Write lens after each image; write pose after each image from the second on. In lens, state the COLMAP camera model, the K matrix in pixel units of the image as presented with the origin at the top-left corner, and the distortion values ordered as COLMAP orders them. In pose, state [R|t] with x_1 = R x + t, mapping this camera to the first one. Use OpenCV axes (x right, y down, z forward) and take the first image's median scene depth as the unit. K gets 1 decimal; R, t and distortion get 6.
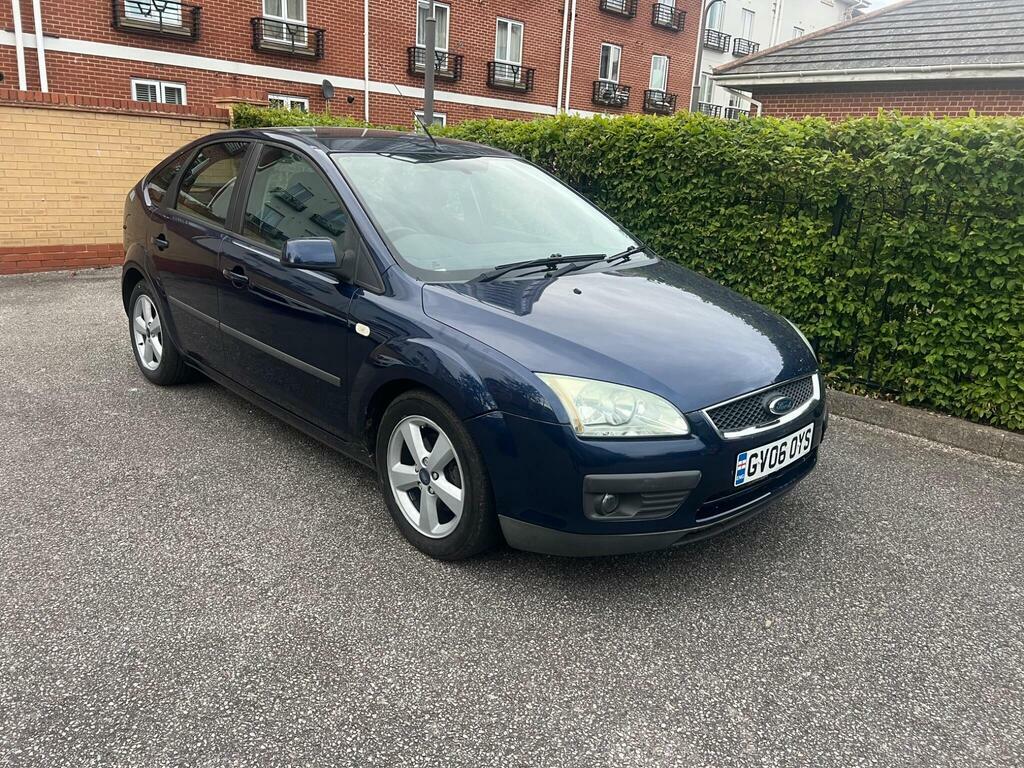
lens RADIAL K [[774.6, 0, 509.5], [0, 774.6, 386.1], [0, 0, 1]] dist [0.041742, -0.050500]
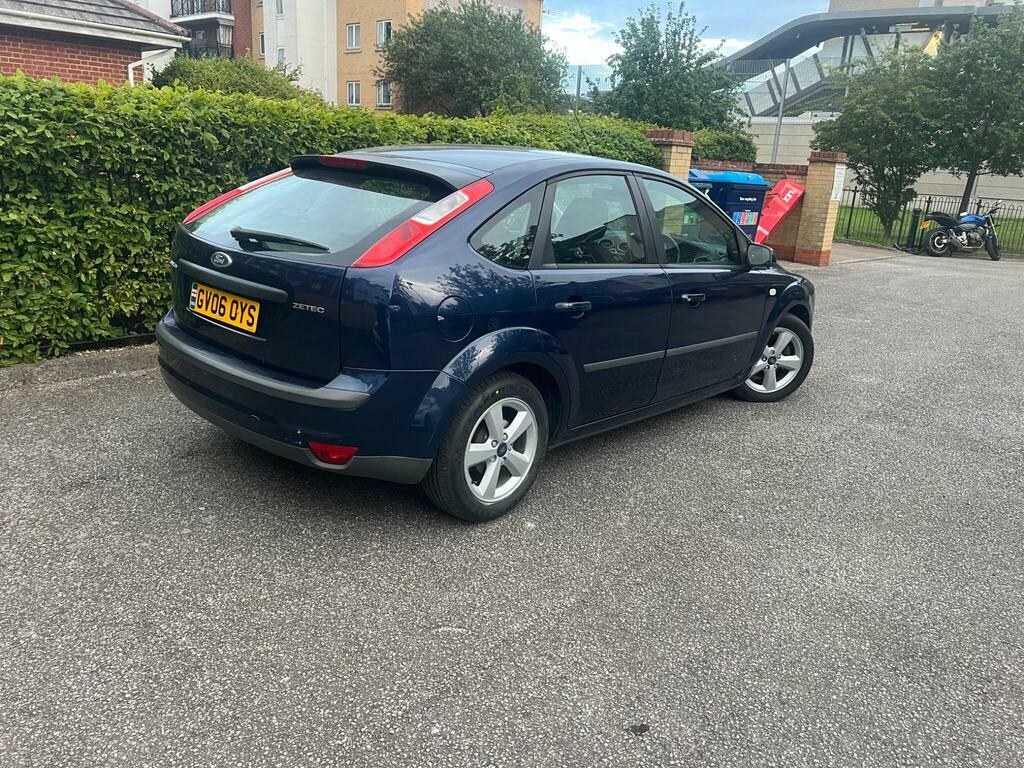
lens RADIAL K [[774.6, 0, 512.4], [0, 774.6, 384.1], [0, 0, 1]] dist [0.041742, -0.050500]
pose [[-0.071358, -0.331144, 0.940878, -1.069117], [0.216502, 0.915652, 0.338685, -0.346338], [-0.973671, 0.227870, 0.006354, 0.948806]]
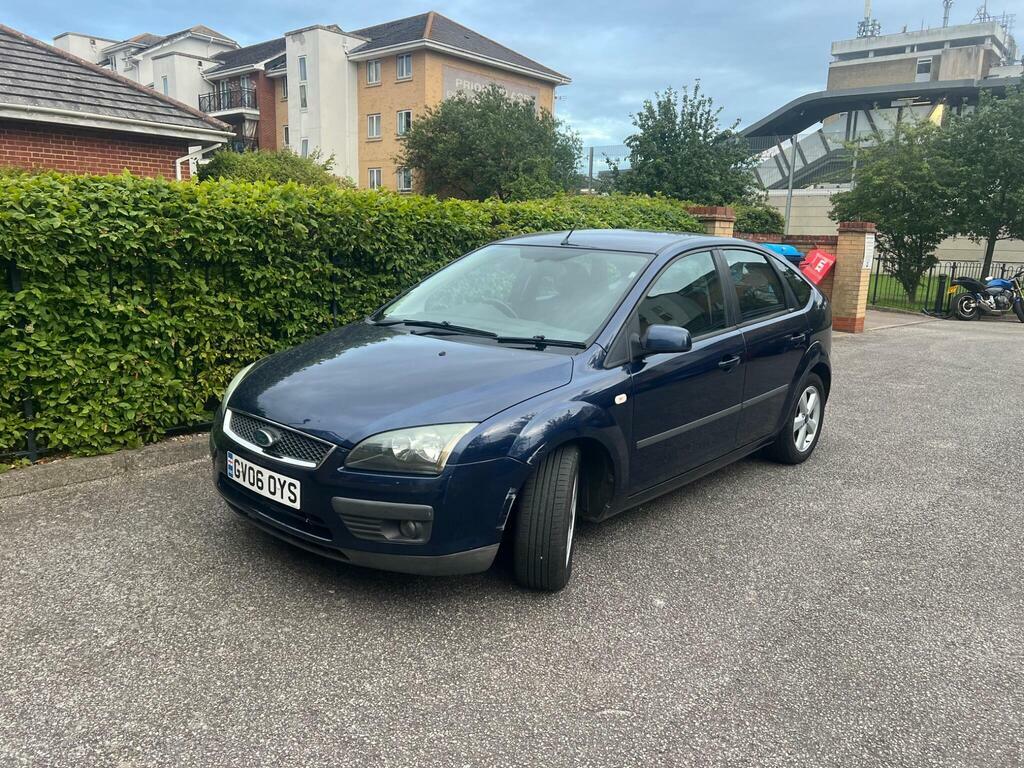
lens RADIAL K [[774.6, 0, 515.8], [0, 774.6, 389.0], [0, 0, 1]] dist [0.041742, -0.050500]
pose [[-0.066107, -0.245186, 0.967219, -1.069375], [0.243499, 0.936070, 0.253933, -0.373494], [-0.967646, 0.252304, -0.002178, 1.042581]]
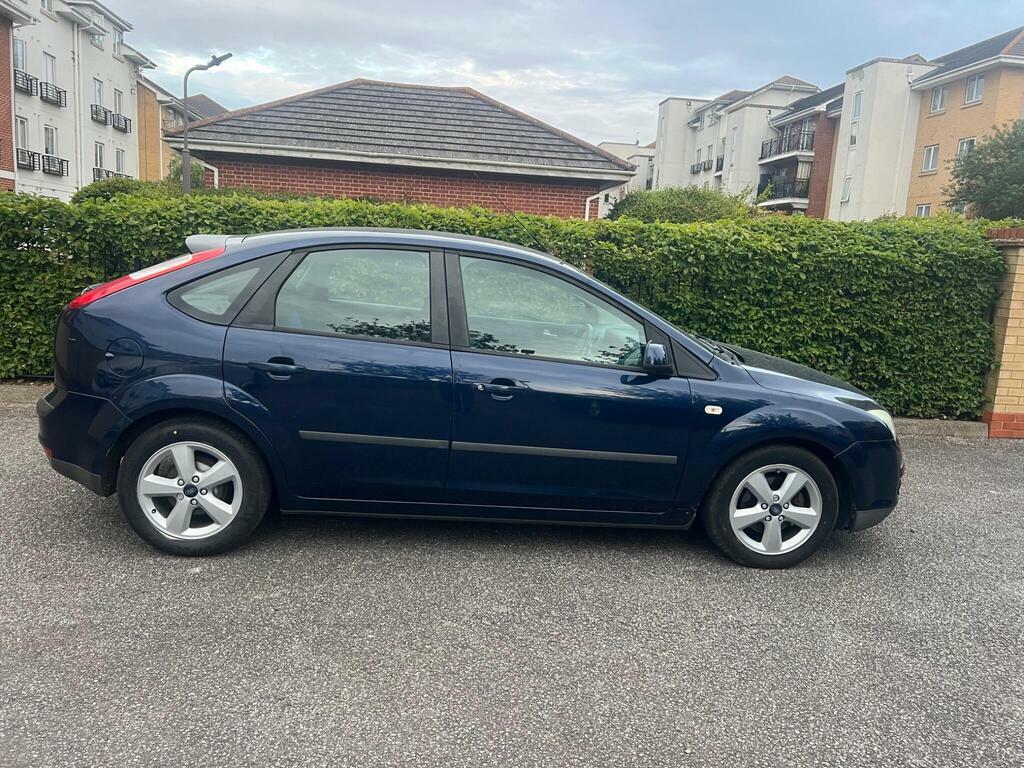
lens RADIAL K [[774.6, 0, 509.1], [0, 774.6, 383.6], [0, 0, 1]] dist [0.041742, -0.050500]
pose [[0.626068, -0.145730, 0.766030, -0.808018], [0.192120, 0.980925, 0.029594, -0.129135], [-0.755731, 0.128642, 0.642123, 0.269640]]
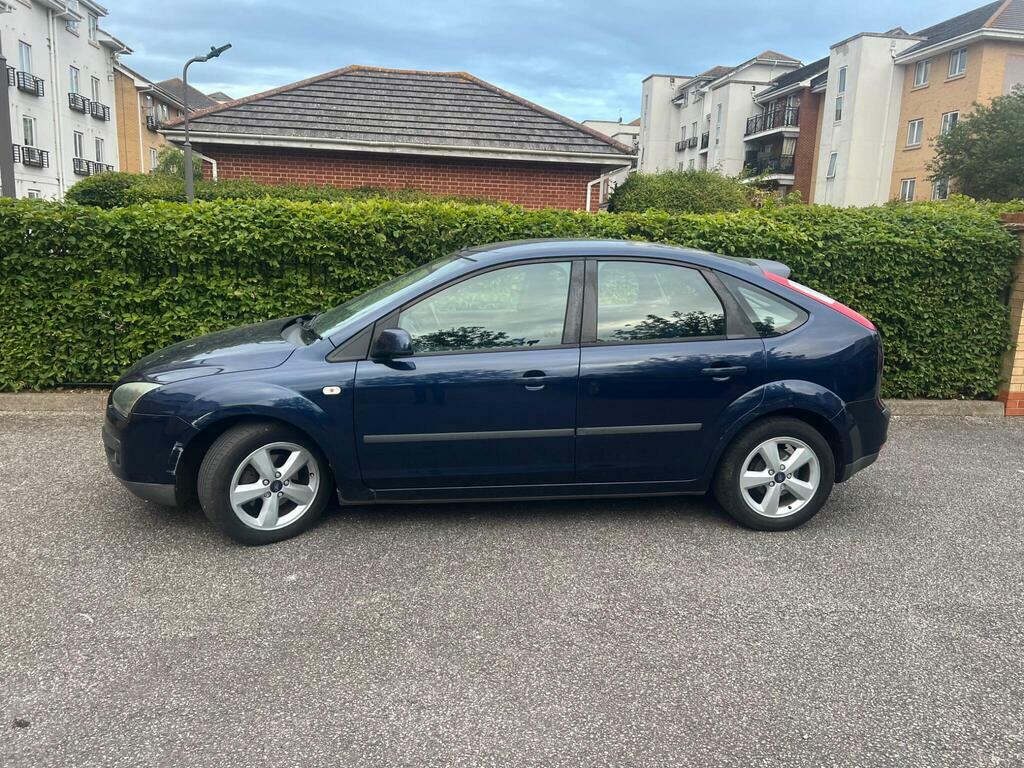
lens RADIAL K [[774.6, 0, 517.7], [0, 774.6, 387.7], [0, 0, 1]] dist [0.041742, -0.050500]
pose [[0.598658, -0.185530, 0.779222, -0.877800], [0.217391, 0.973926, 0.064872, -0.171636], [-0.770941, 0.130560, 0.623381, 0.320143]]
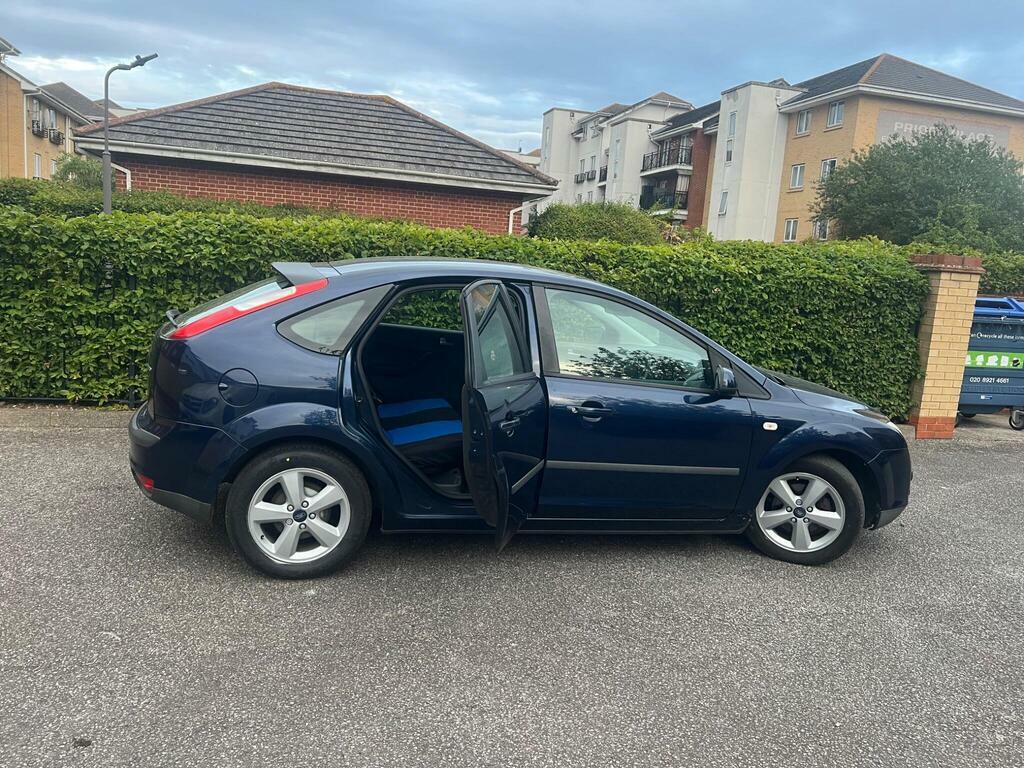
lens RADIAL K [[774.6, 0, 507.8], [0, 774.6, 384.1], [0, 0, 1]] dist [0.041742, -0.050500]
pose [[0.498750, -0.150341, 0.853608, -0.971704], [0.197865, 0.978585, 0.056743, -0.193371], [-0.843859, 0.140599, 0.517816, 0.400700]]
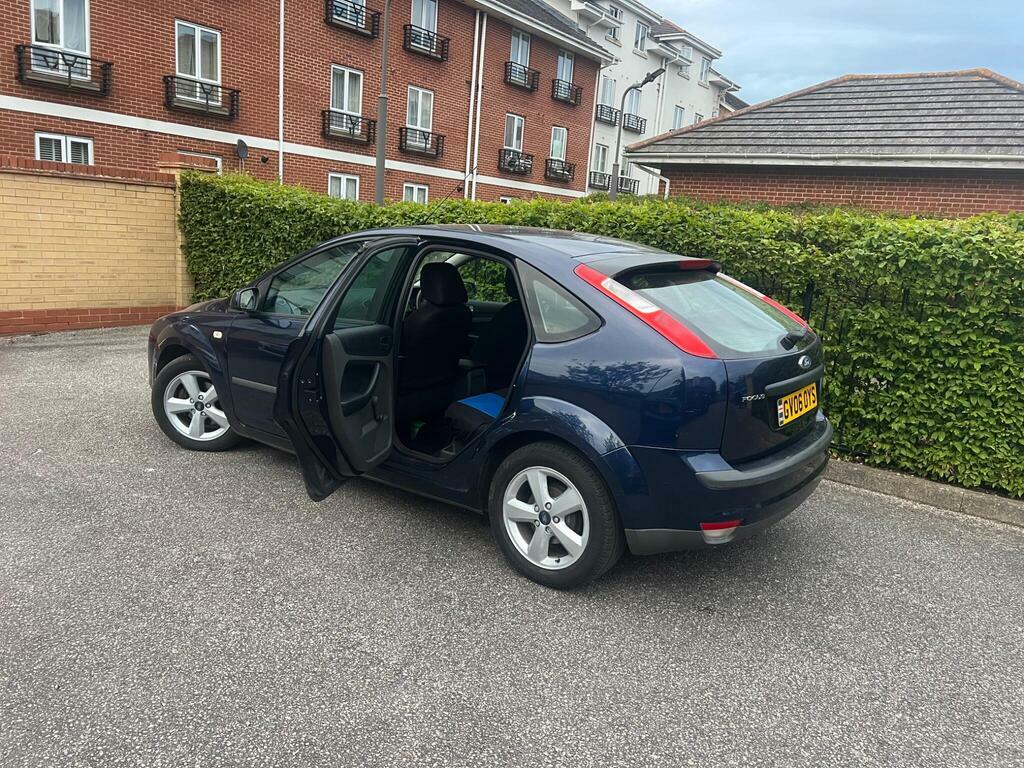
lens RADIAL K [[774.6, 0, 516.7], [0, 774.6, 389.2], [0, 0, 1]] dist [0.041742, -0.050500]
pose [[0.988039, -0.009194, 0.153927, -0.170330], [0.019108, 0.997827, -0.063053, -0.025338], [-0.153013, 0.065240, 0.986068, -0.044090]]
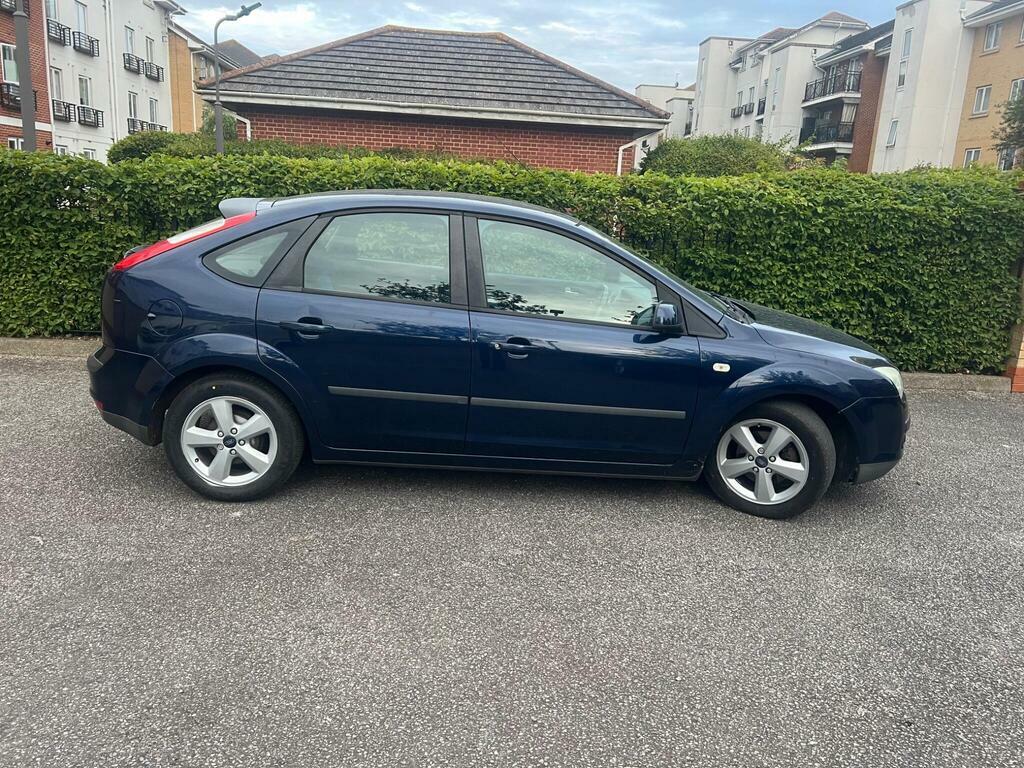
lens RADIAL K [[774.6, 0, 516.1], [0, 774.6, 390.2], [0, 0, 1]] dist [0.041742, -0.050500]
pose [[0.653598, -0.198842, 0.730255, -0.825491], [0.192581, 0.976806, 0.093611, -0.135039], [-0.731931, 0.079449, 0.676731, 0.229004]]
